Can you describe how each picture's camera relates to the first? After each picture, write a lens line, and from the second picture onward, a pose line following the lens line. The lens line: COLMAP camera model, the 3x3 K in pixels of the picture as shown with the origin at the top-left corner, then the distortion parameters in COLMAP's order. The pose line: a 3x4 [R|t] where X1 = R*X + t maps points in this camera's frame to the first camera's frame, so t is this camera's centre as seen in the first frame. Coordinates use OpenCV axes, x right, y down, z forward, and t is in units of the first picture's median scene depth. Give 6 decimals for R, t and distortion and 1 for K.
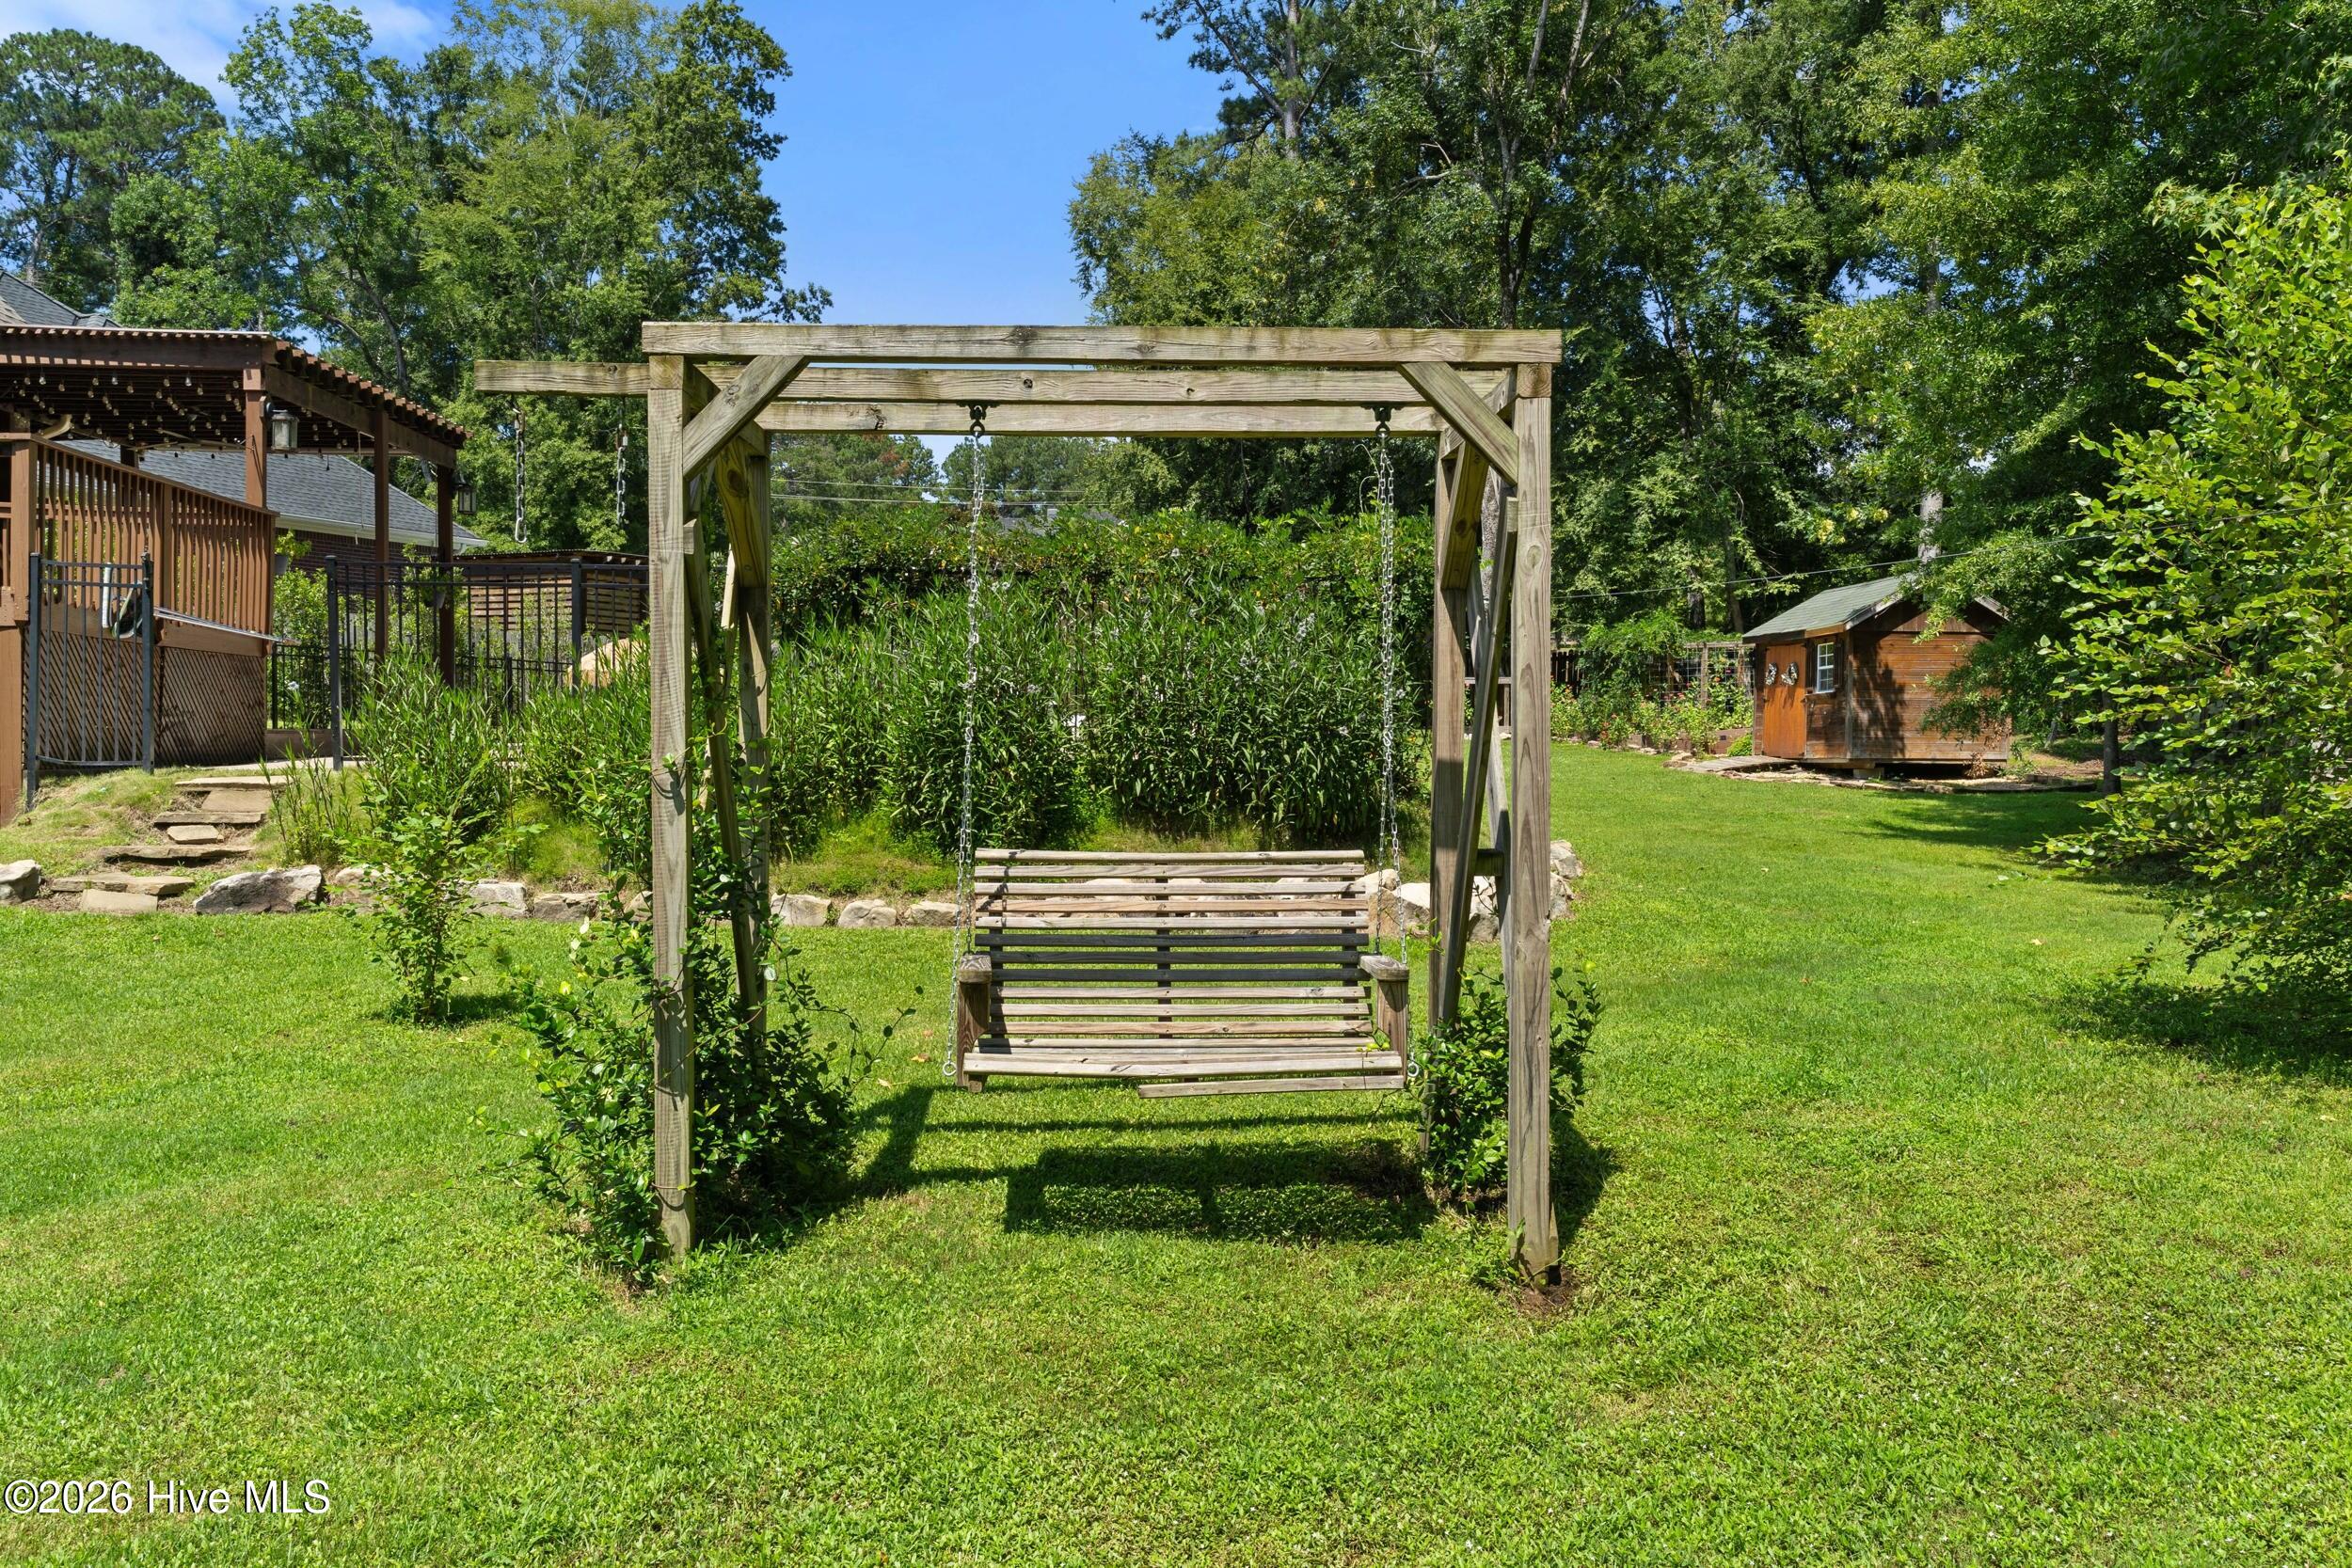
lens RADIAL K [[1801.5, 0, 1180.4], [0, 1801.5, 826.1], [0, 0, 1]] dist [-0.005550, -0.004909]
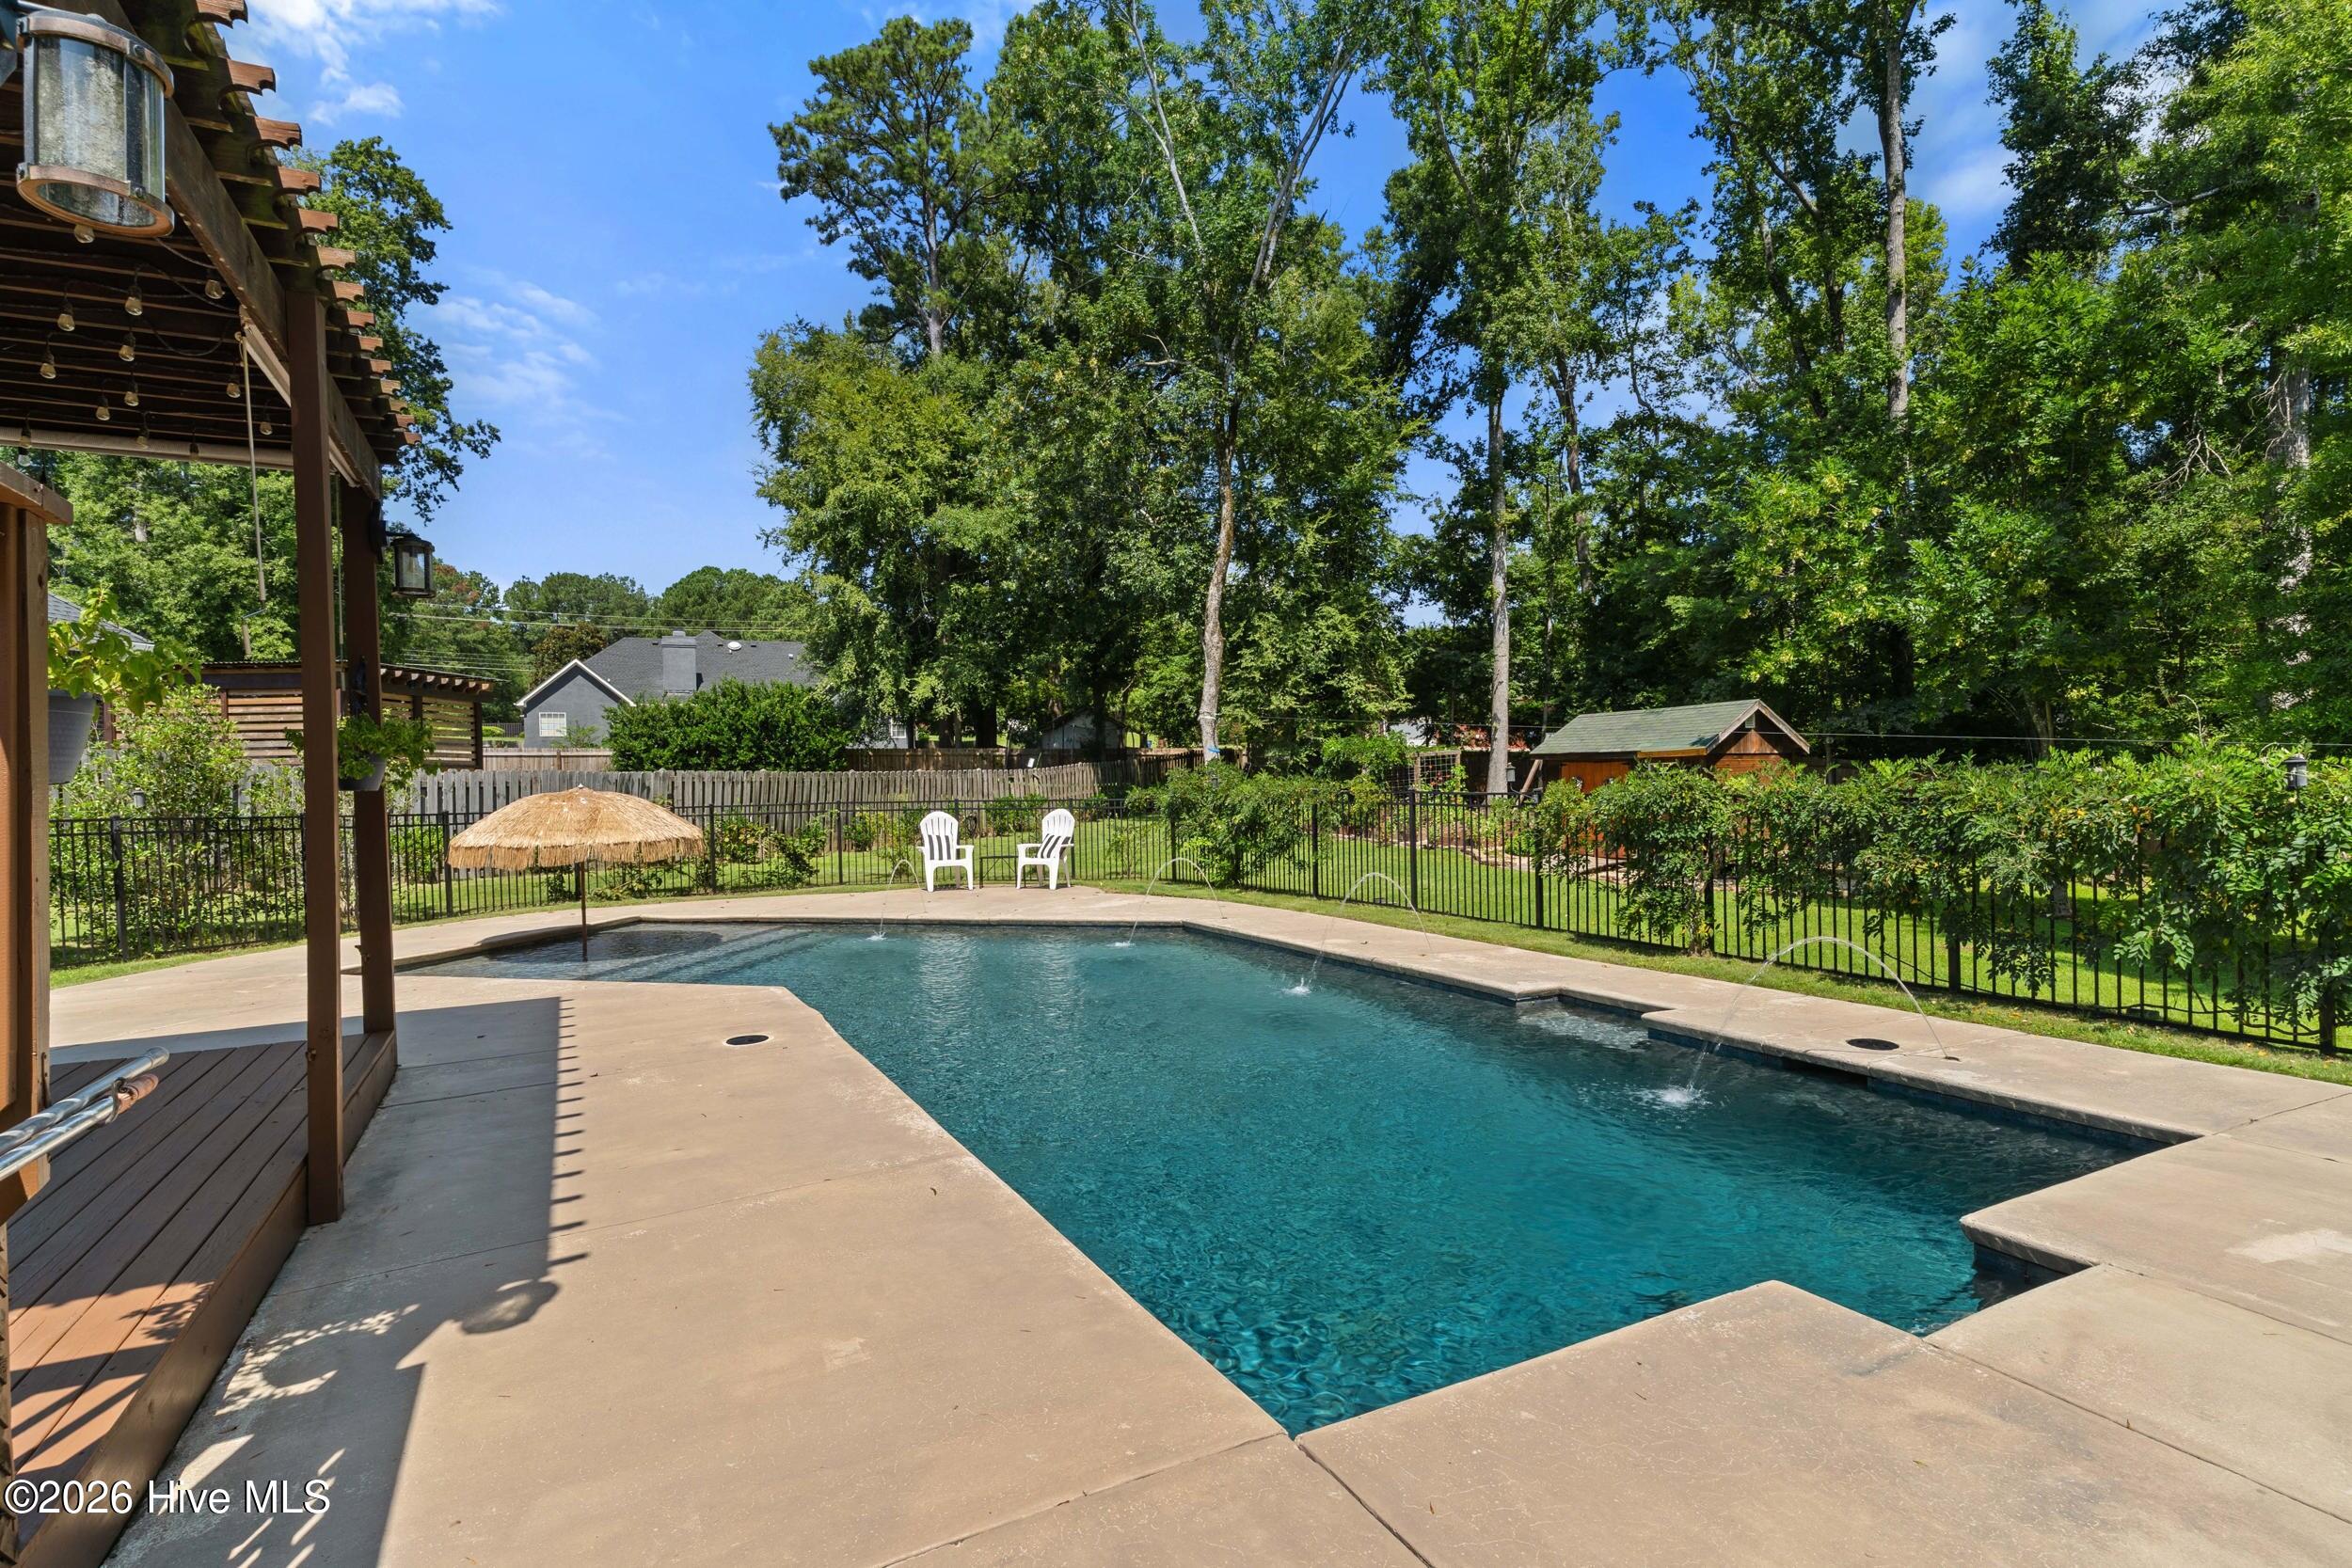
lens RADIAL K [[1139.4, 0, 1150.7], [0, 1139.4, 804.8], [0, 0, 1]] dist [0.001499, -0.000666]
pose [[0.916907, -0.030339, 0.397945, -0.122498], [0.042894, 0.998822, -0.022685, -0.036118], [-0.396788, 0.037870, 0.917129, 0.226111]]
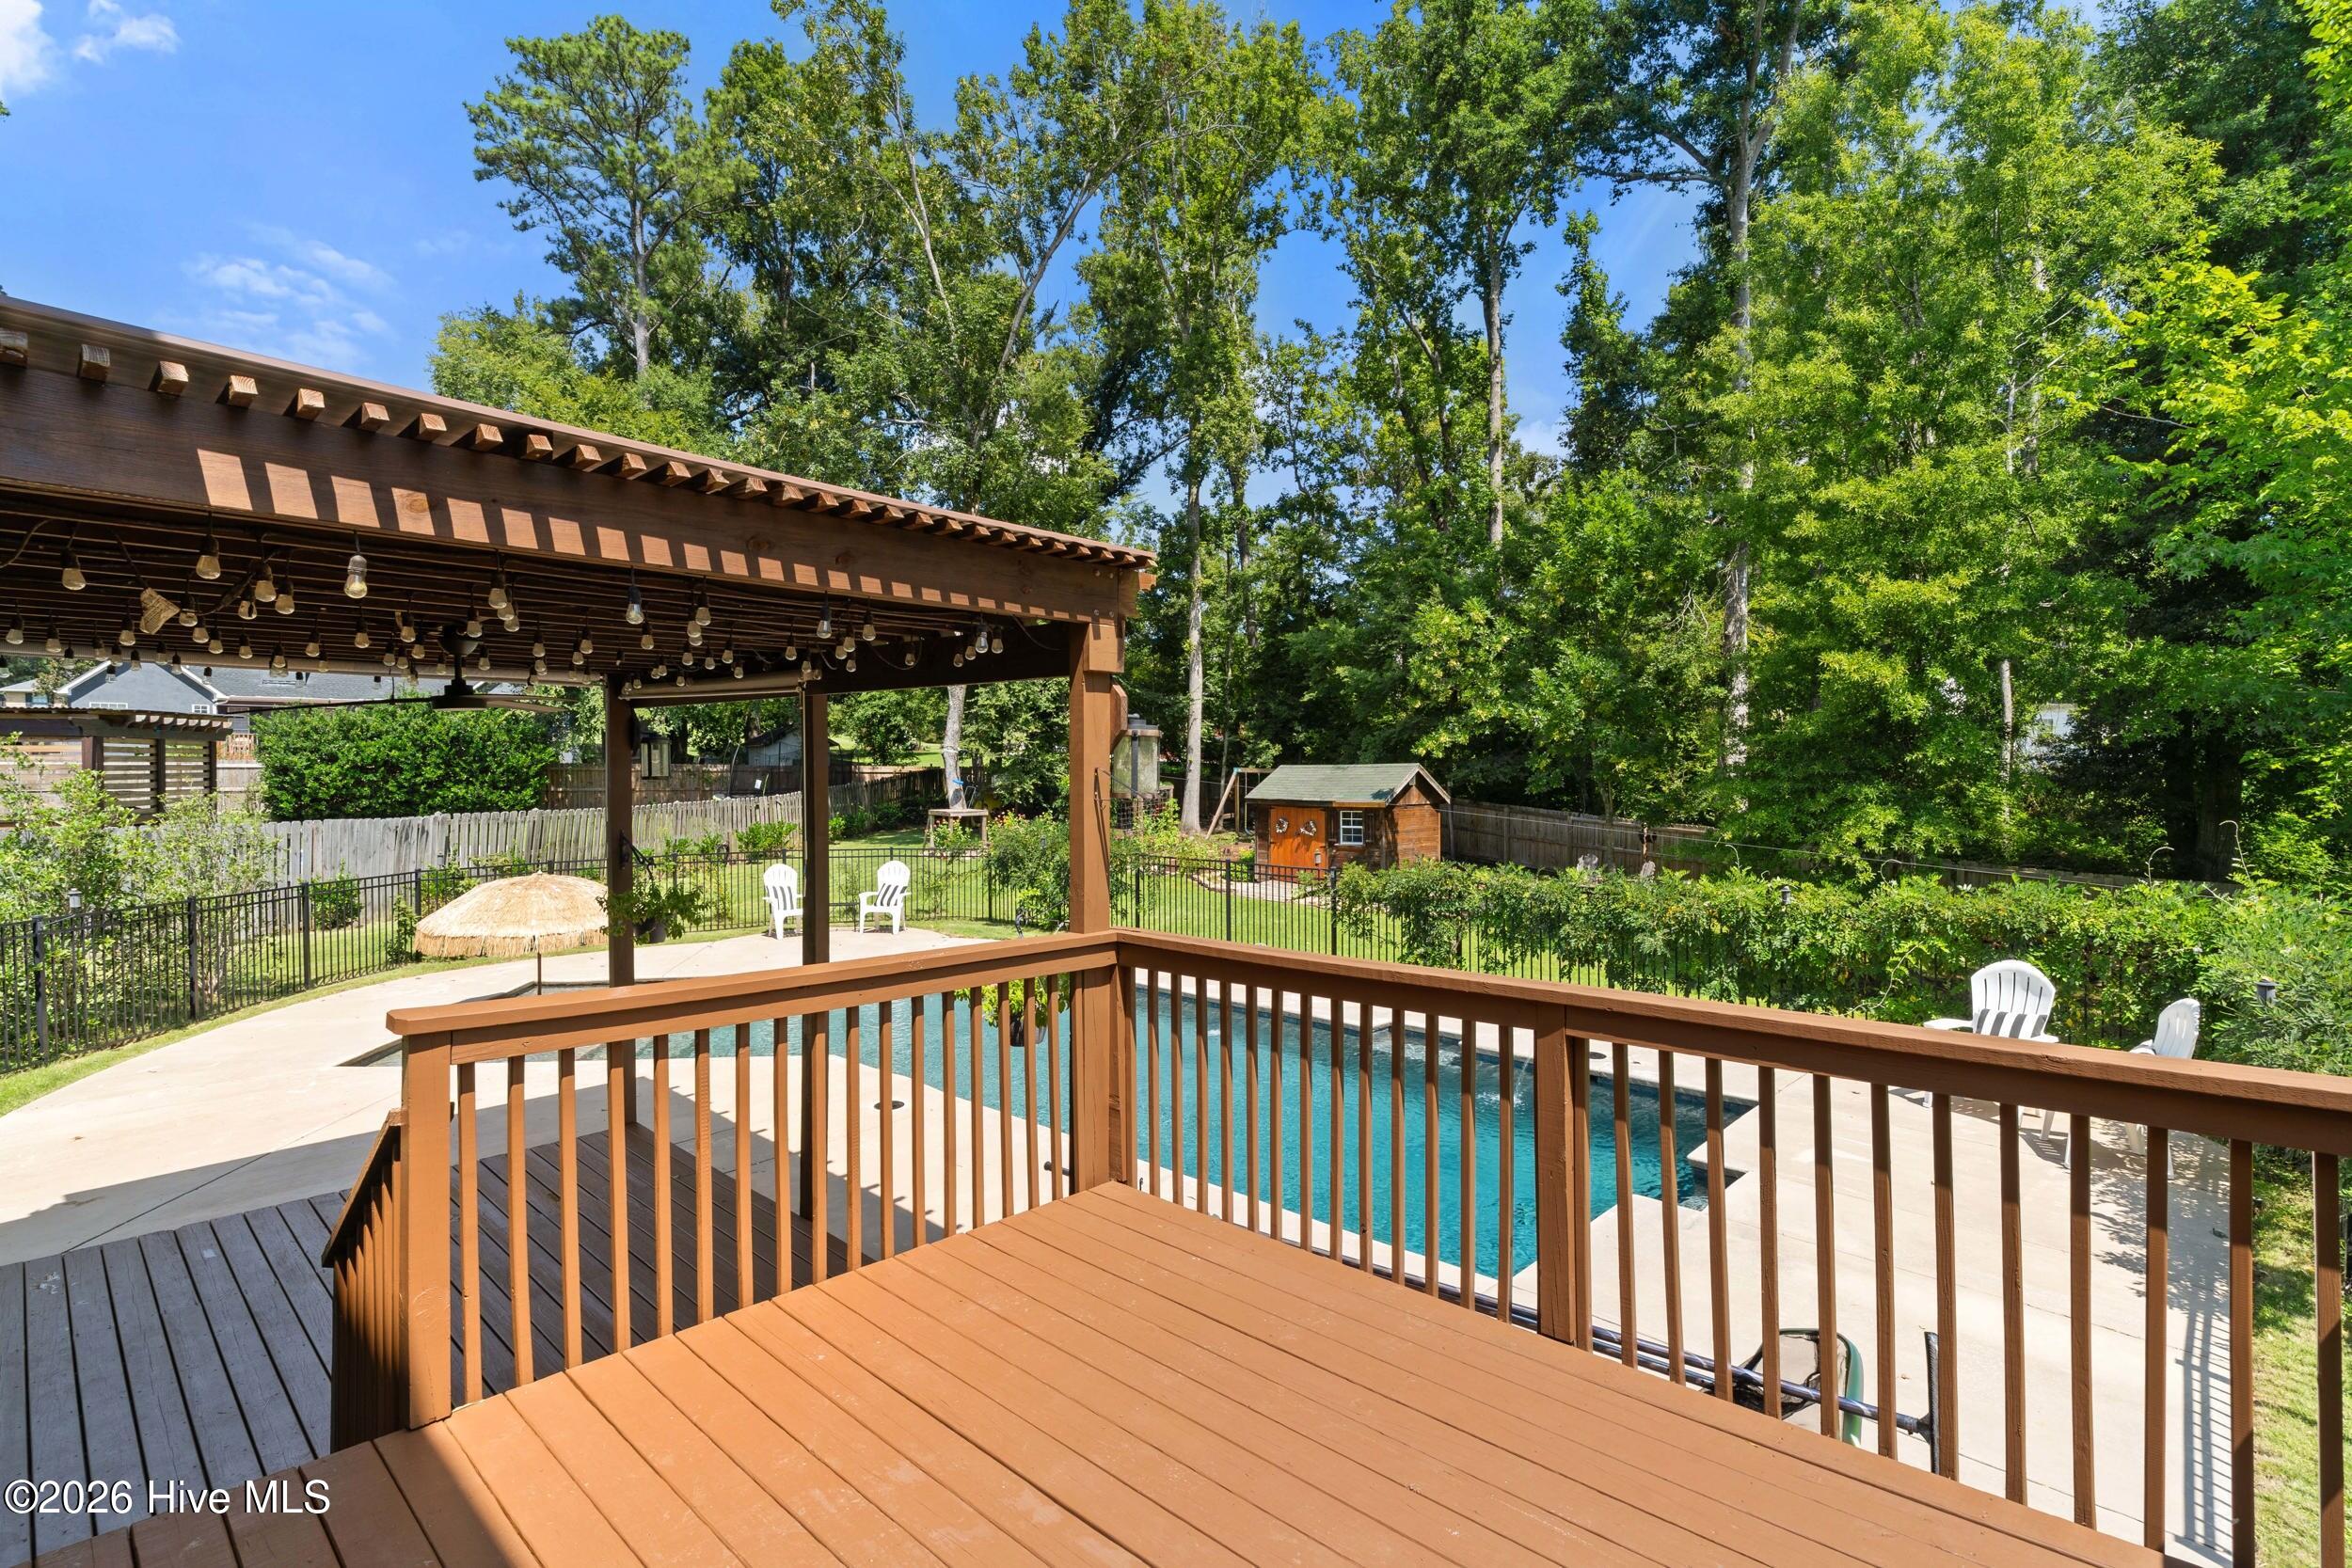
lens RADIAL K [[1116.5, 0, 1164.9], [0, 1116.5, 786.8], [0, 0, 1]] dist [0.003230, -0.000031]
pose [[0.736676, -0.017551, 0.676018, -0.190548], [0.039222, 0.999089, -0.016803, -0.056155], [-0.675107, 0.038893, 0.736693, 0.210445]]
